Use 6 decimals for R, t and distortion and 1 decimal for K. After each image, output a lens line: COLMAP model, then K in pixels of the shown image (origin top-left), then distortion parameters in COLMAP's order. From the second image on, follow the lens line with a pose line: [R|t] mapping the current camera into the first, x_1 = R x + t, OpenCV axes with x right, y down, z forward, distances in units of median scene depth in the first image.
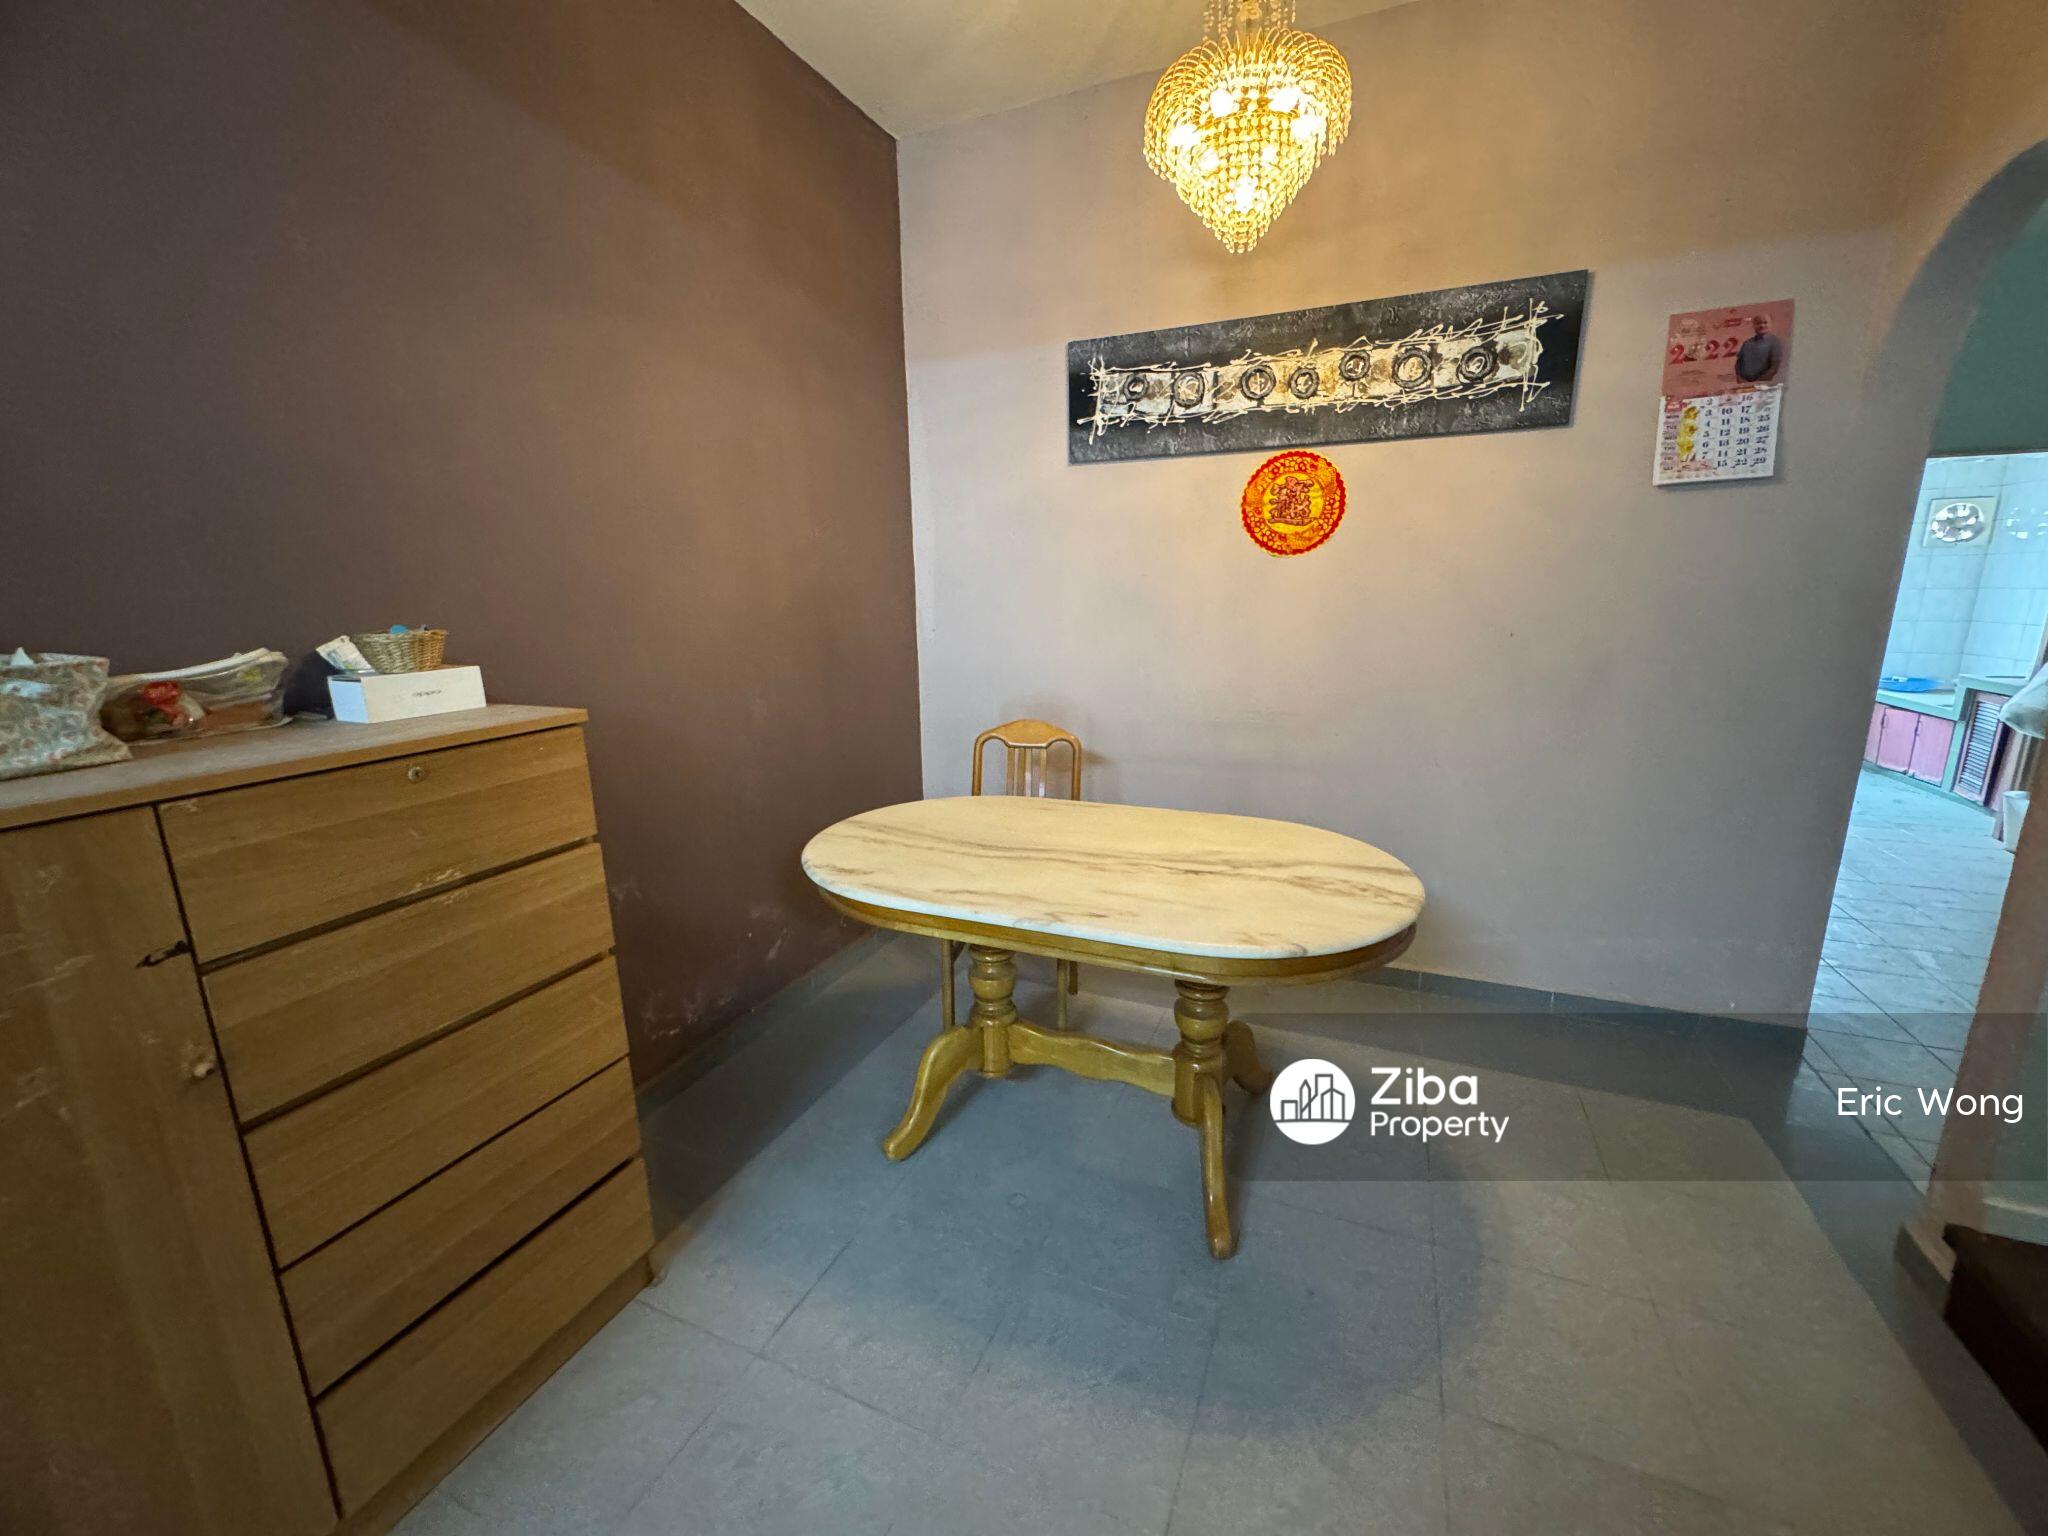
lens RADIAL K [[819.5, 0, 1022.6], [0, 819.5, 769.4], [0, 0, 1]] dist [-0.002981, 0.000340]
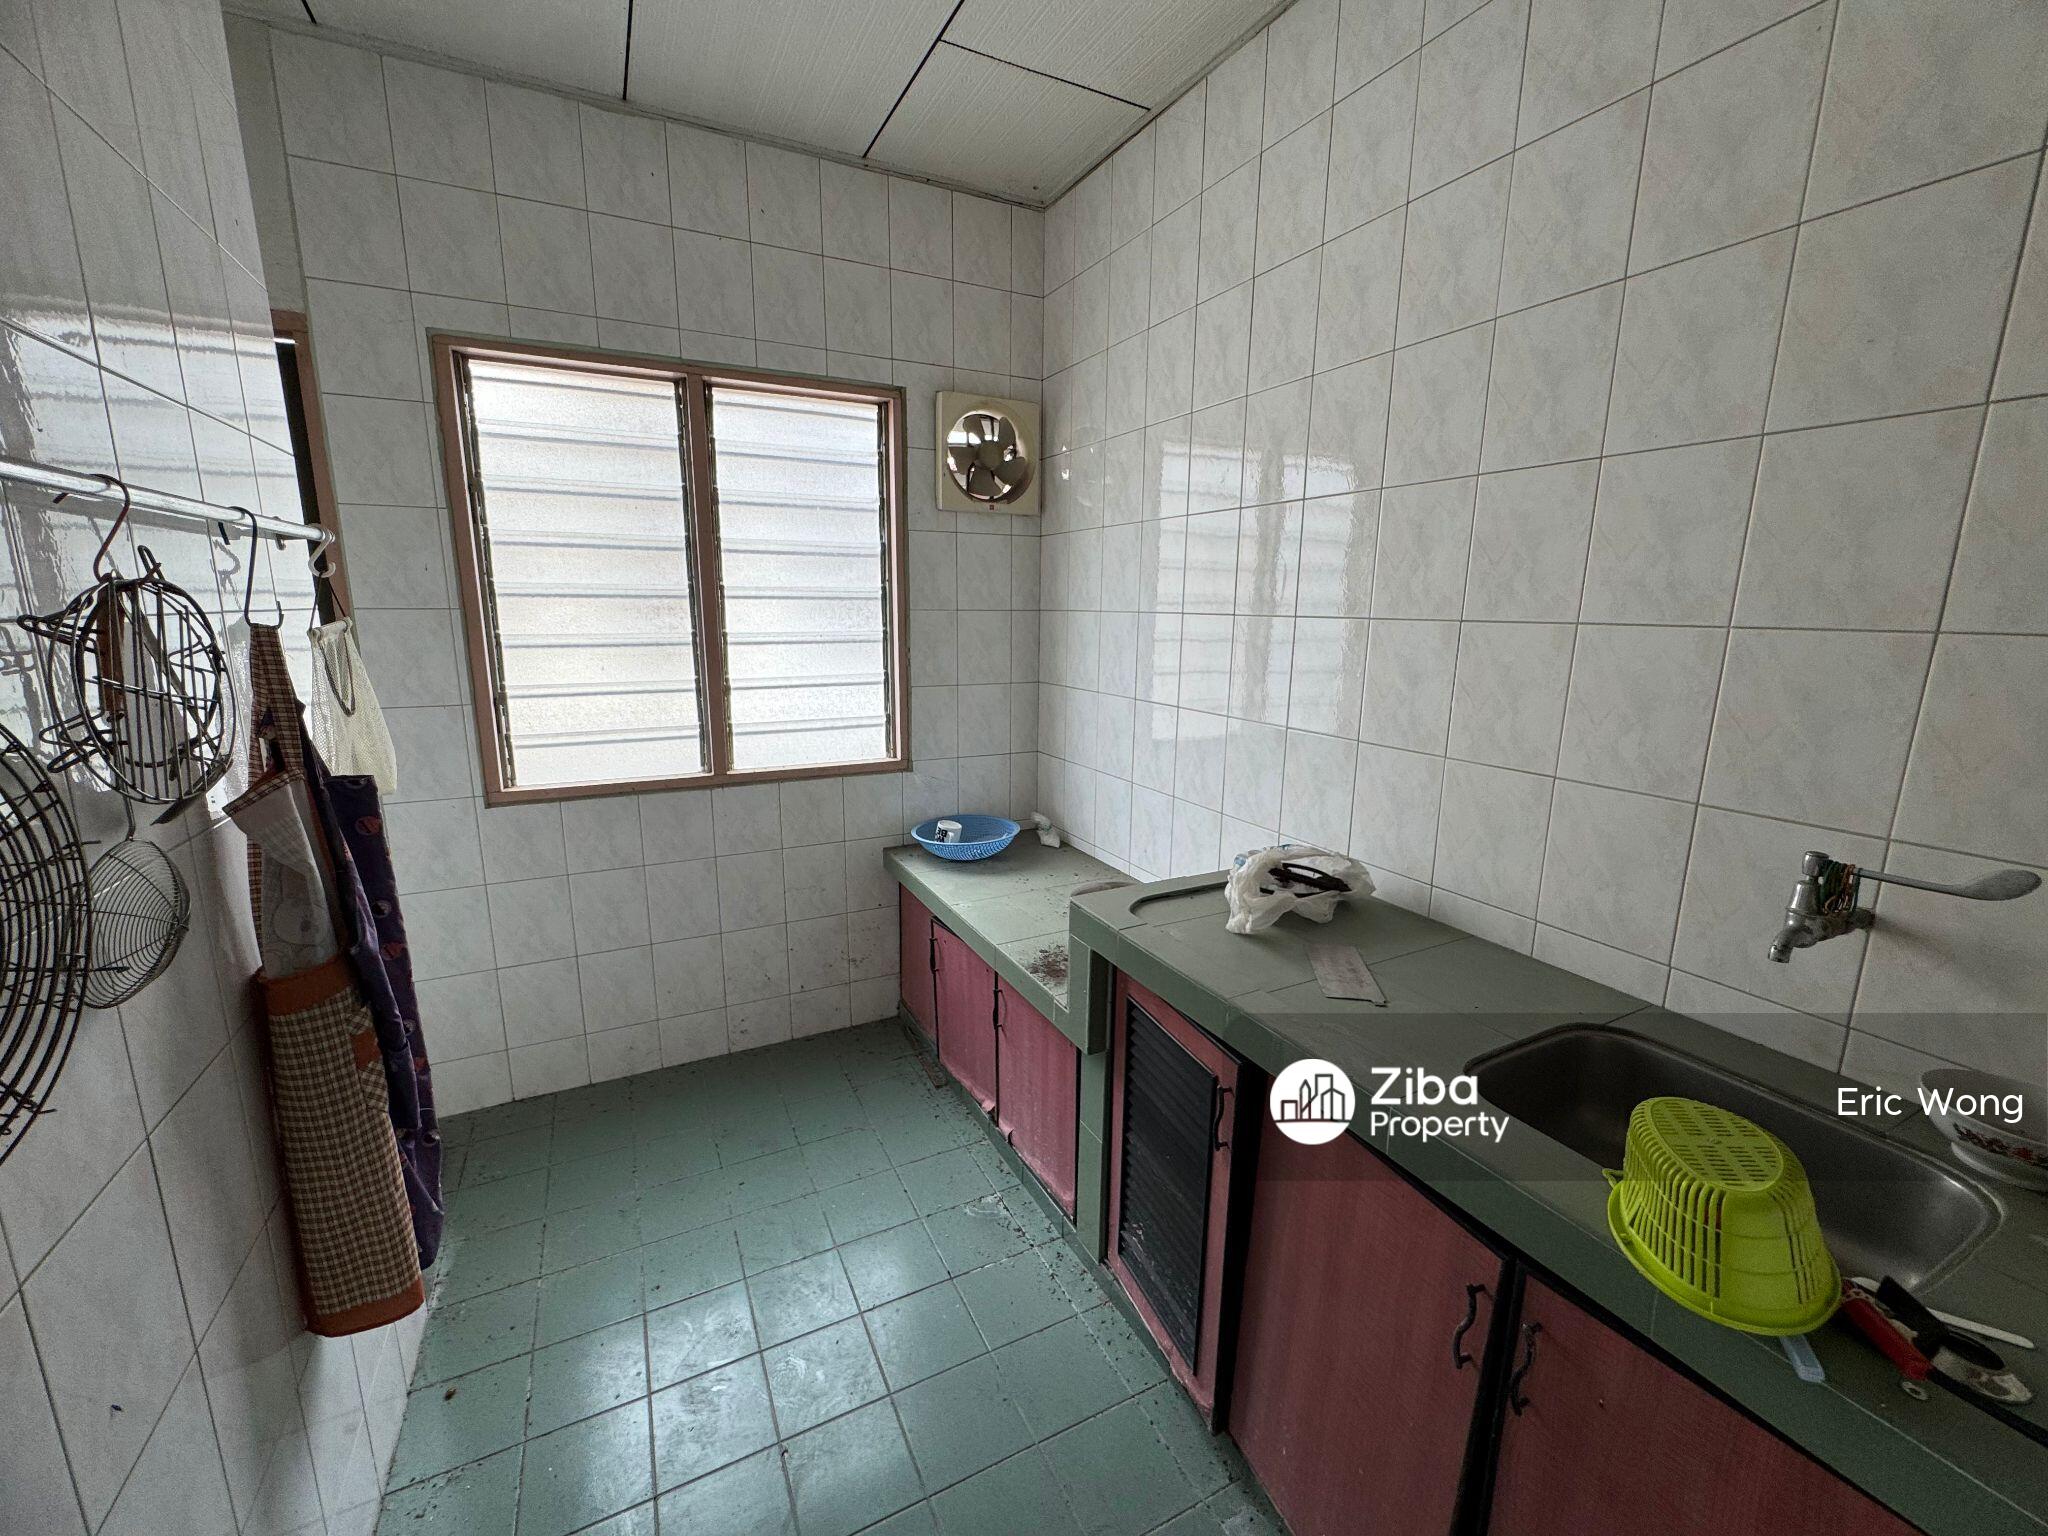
lens RADIAL K [[819.5, 0, 1022.6], [0, 819.5, 769.4], [0, 0, 1]] dist [-0.002981, 0.000340]
pose [[0.639282, -0.132240, 0.757516, 0.694542], [0.150314, 0.987588, 0.045551, -0.135484], [-0.754138, 0.084746, 0.651225, 0.616880]]
